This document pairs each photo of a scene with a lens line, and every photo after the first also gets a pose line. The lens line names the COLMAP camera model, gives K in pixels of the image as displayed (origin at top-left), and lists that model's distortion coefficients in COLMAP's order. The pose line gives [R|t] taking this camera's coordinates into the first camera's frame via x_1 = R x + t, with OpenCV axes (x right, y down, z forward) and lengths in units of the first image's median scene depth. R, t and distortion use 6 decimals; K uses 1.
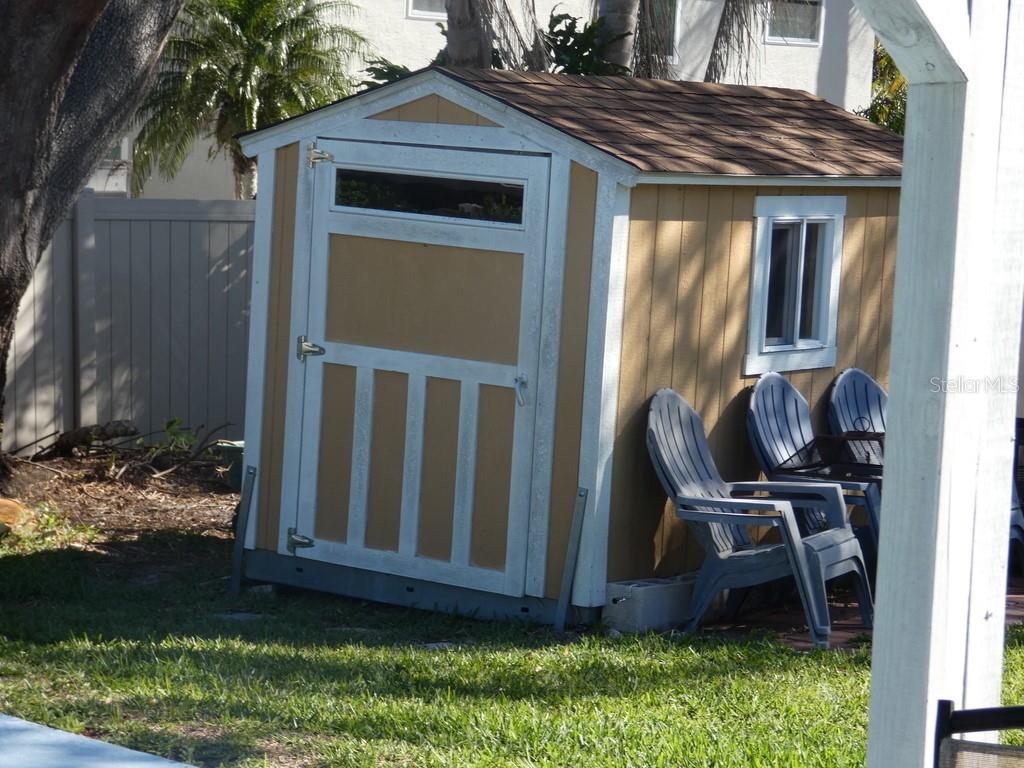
lens RADIAL K [[2822.1, 0, 512.0], [0, 2822.1, 384.0], [0, 0, 1]] dist [0.473475, -9.463989]
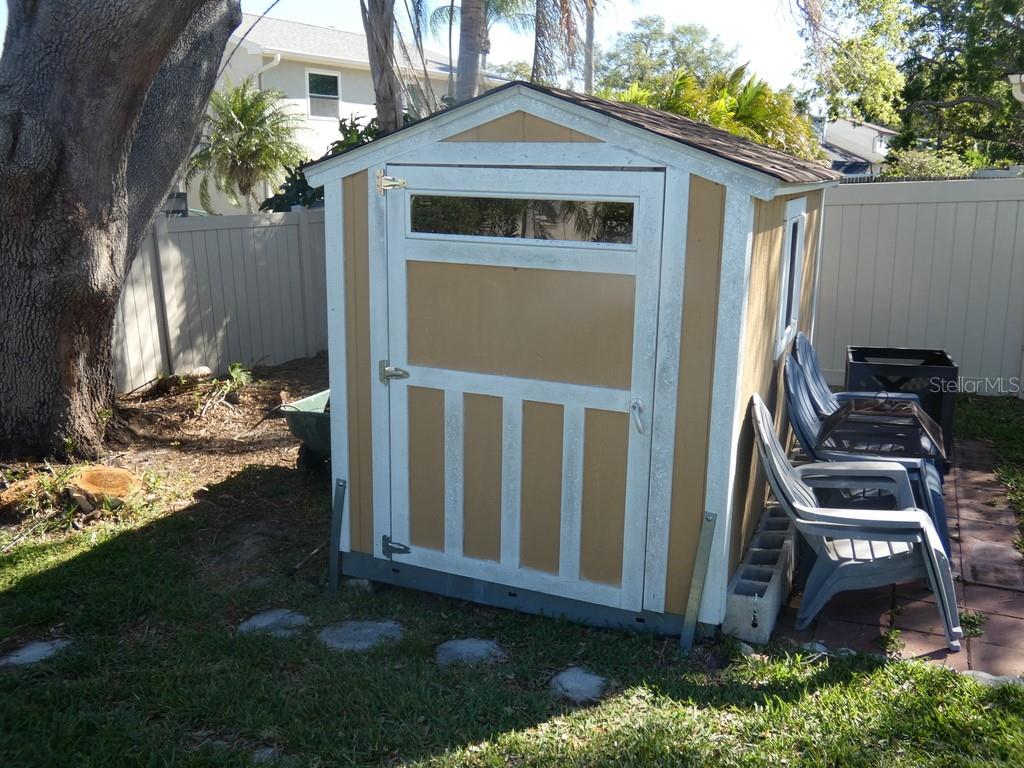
lens RADIAL K [[988.6, 0, 512.0], [0, 988.6, 384.0], [0, 0, 1]] dist [-0.075749, -0.001749]
pose [[0.981070, -0.090514, 0.171196, -0.092669], [0.066397, 0.987680, 0.141702, -0.057609], [-0.181913, -0.127653, 0.974994, 0.654435]]
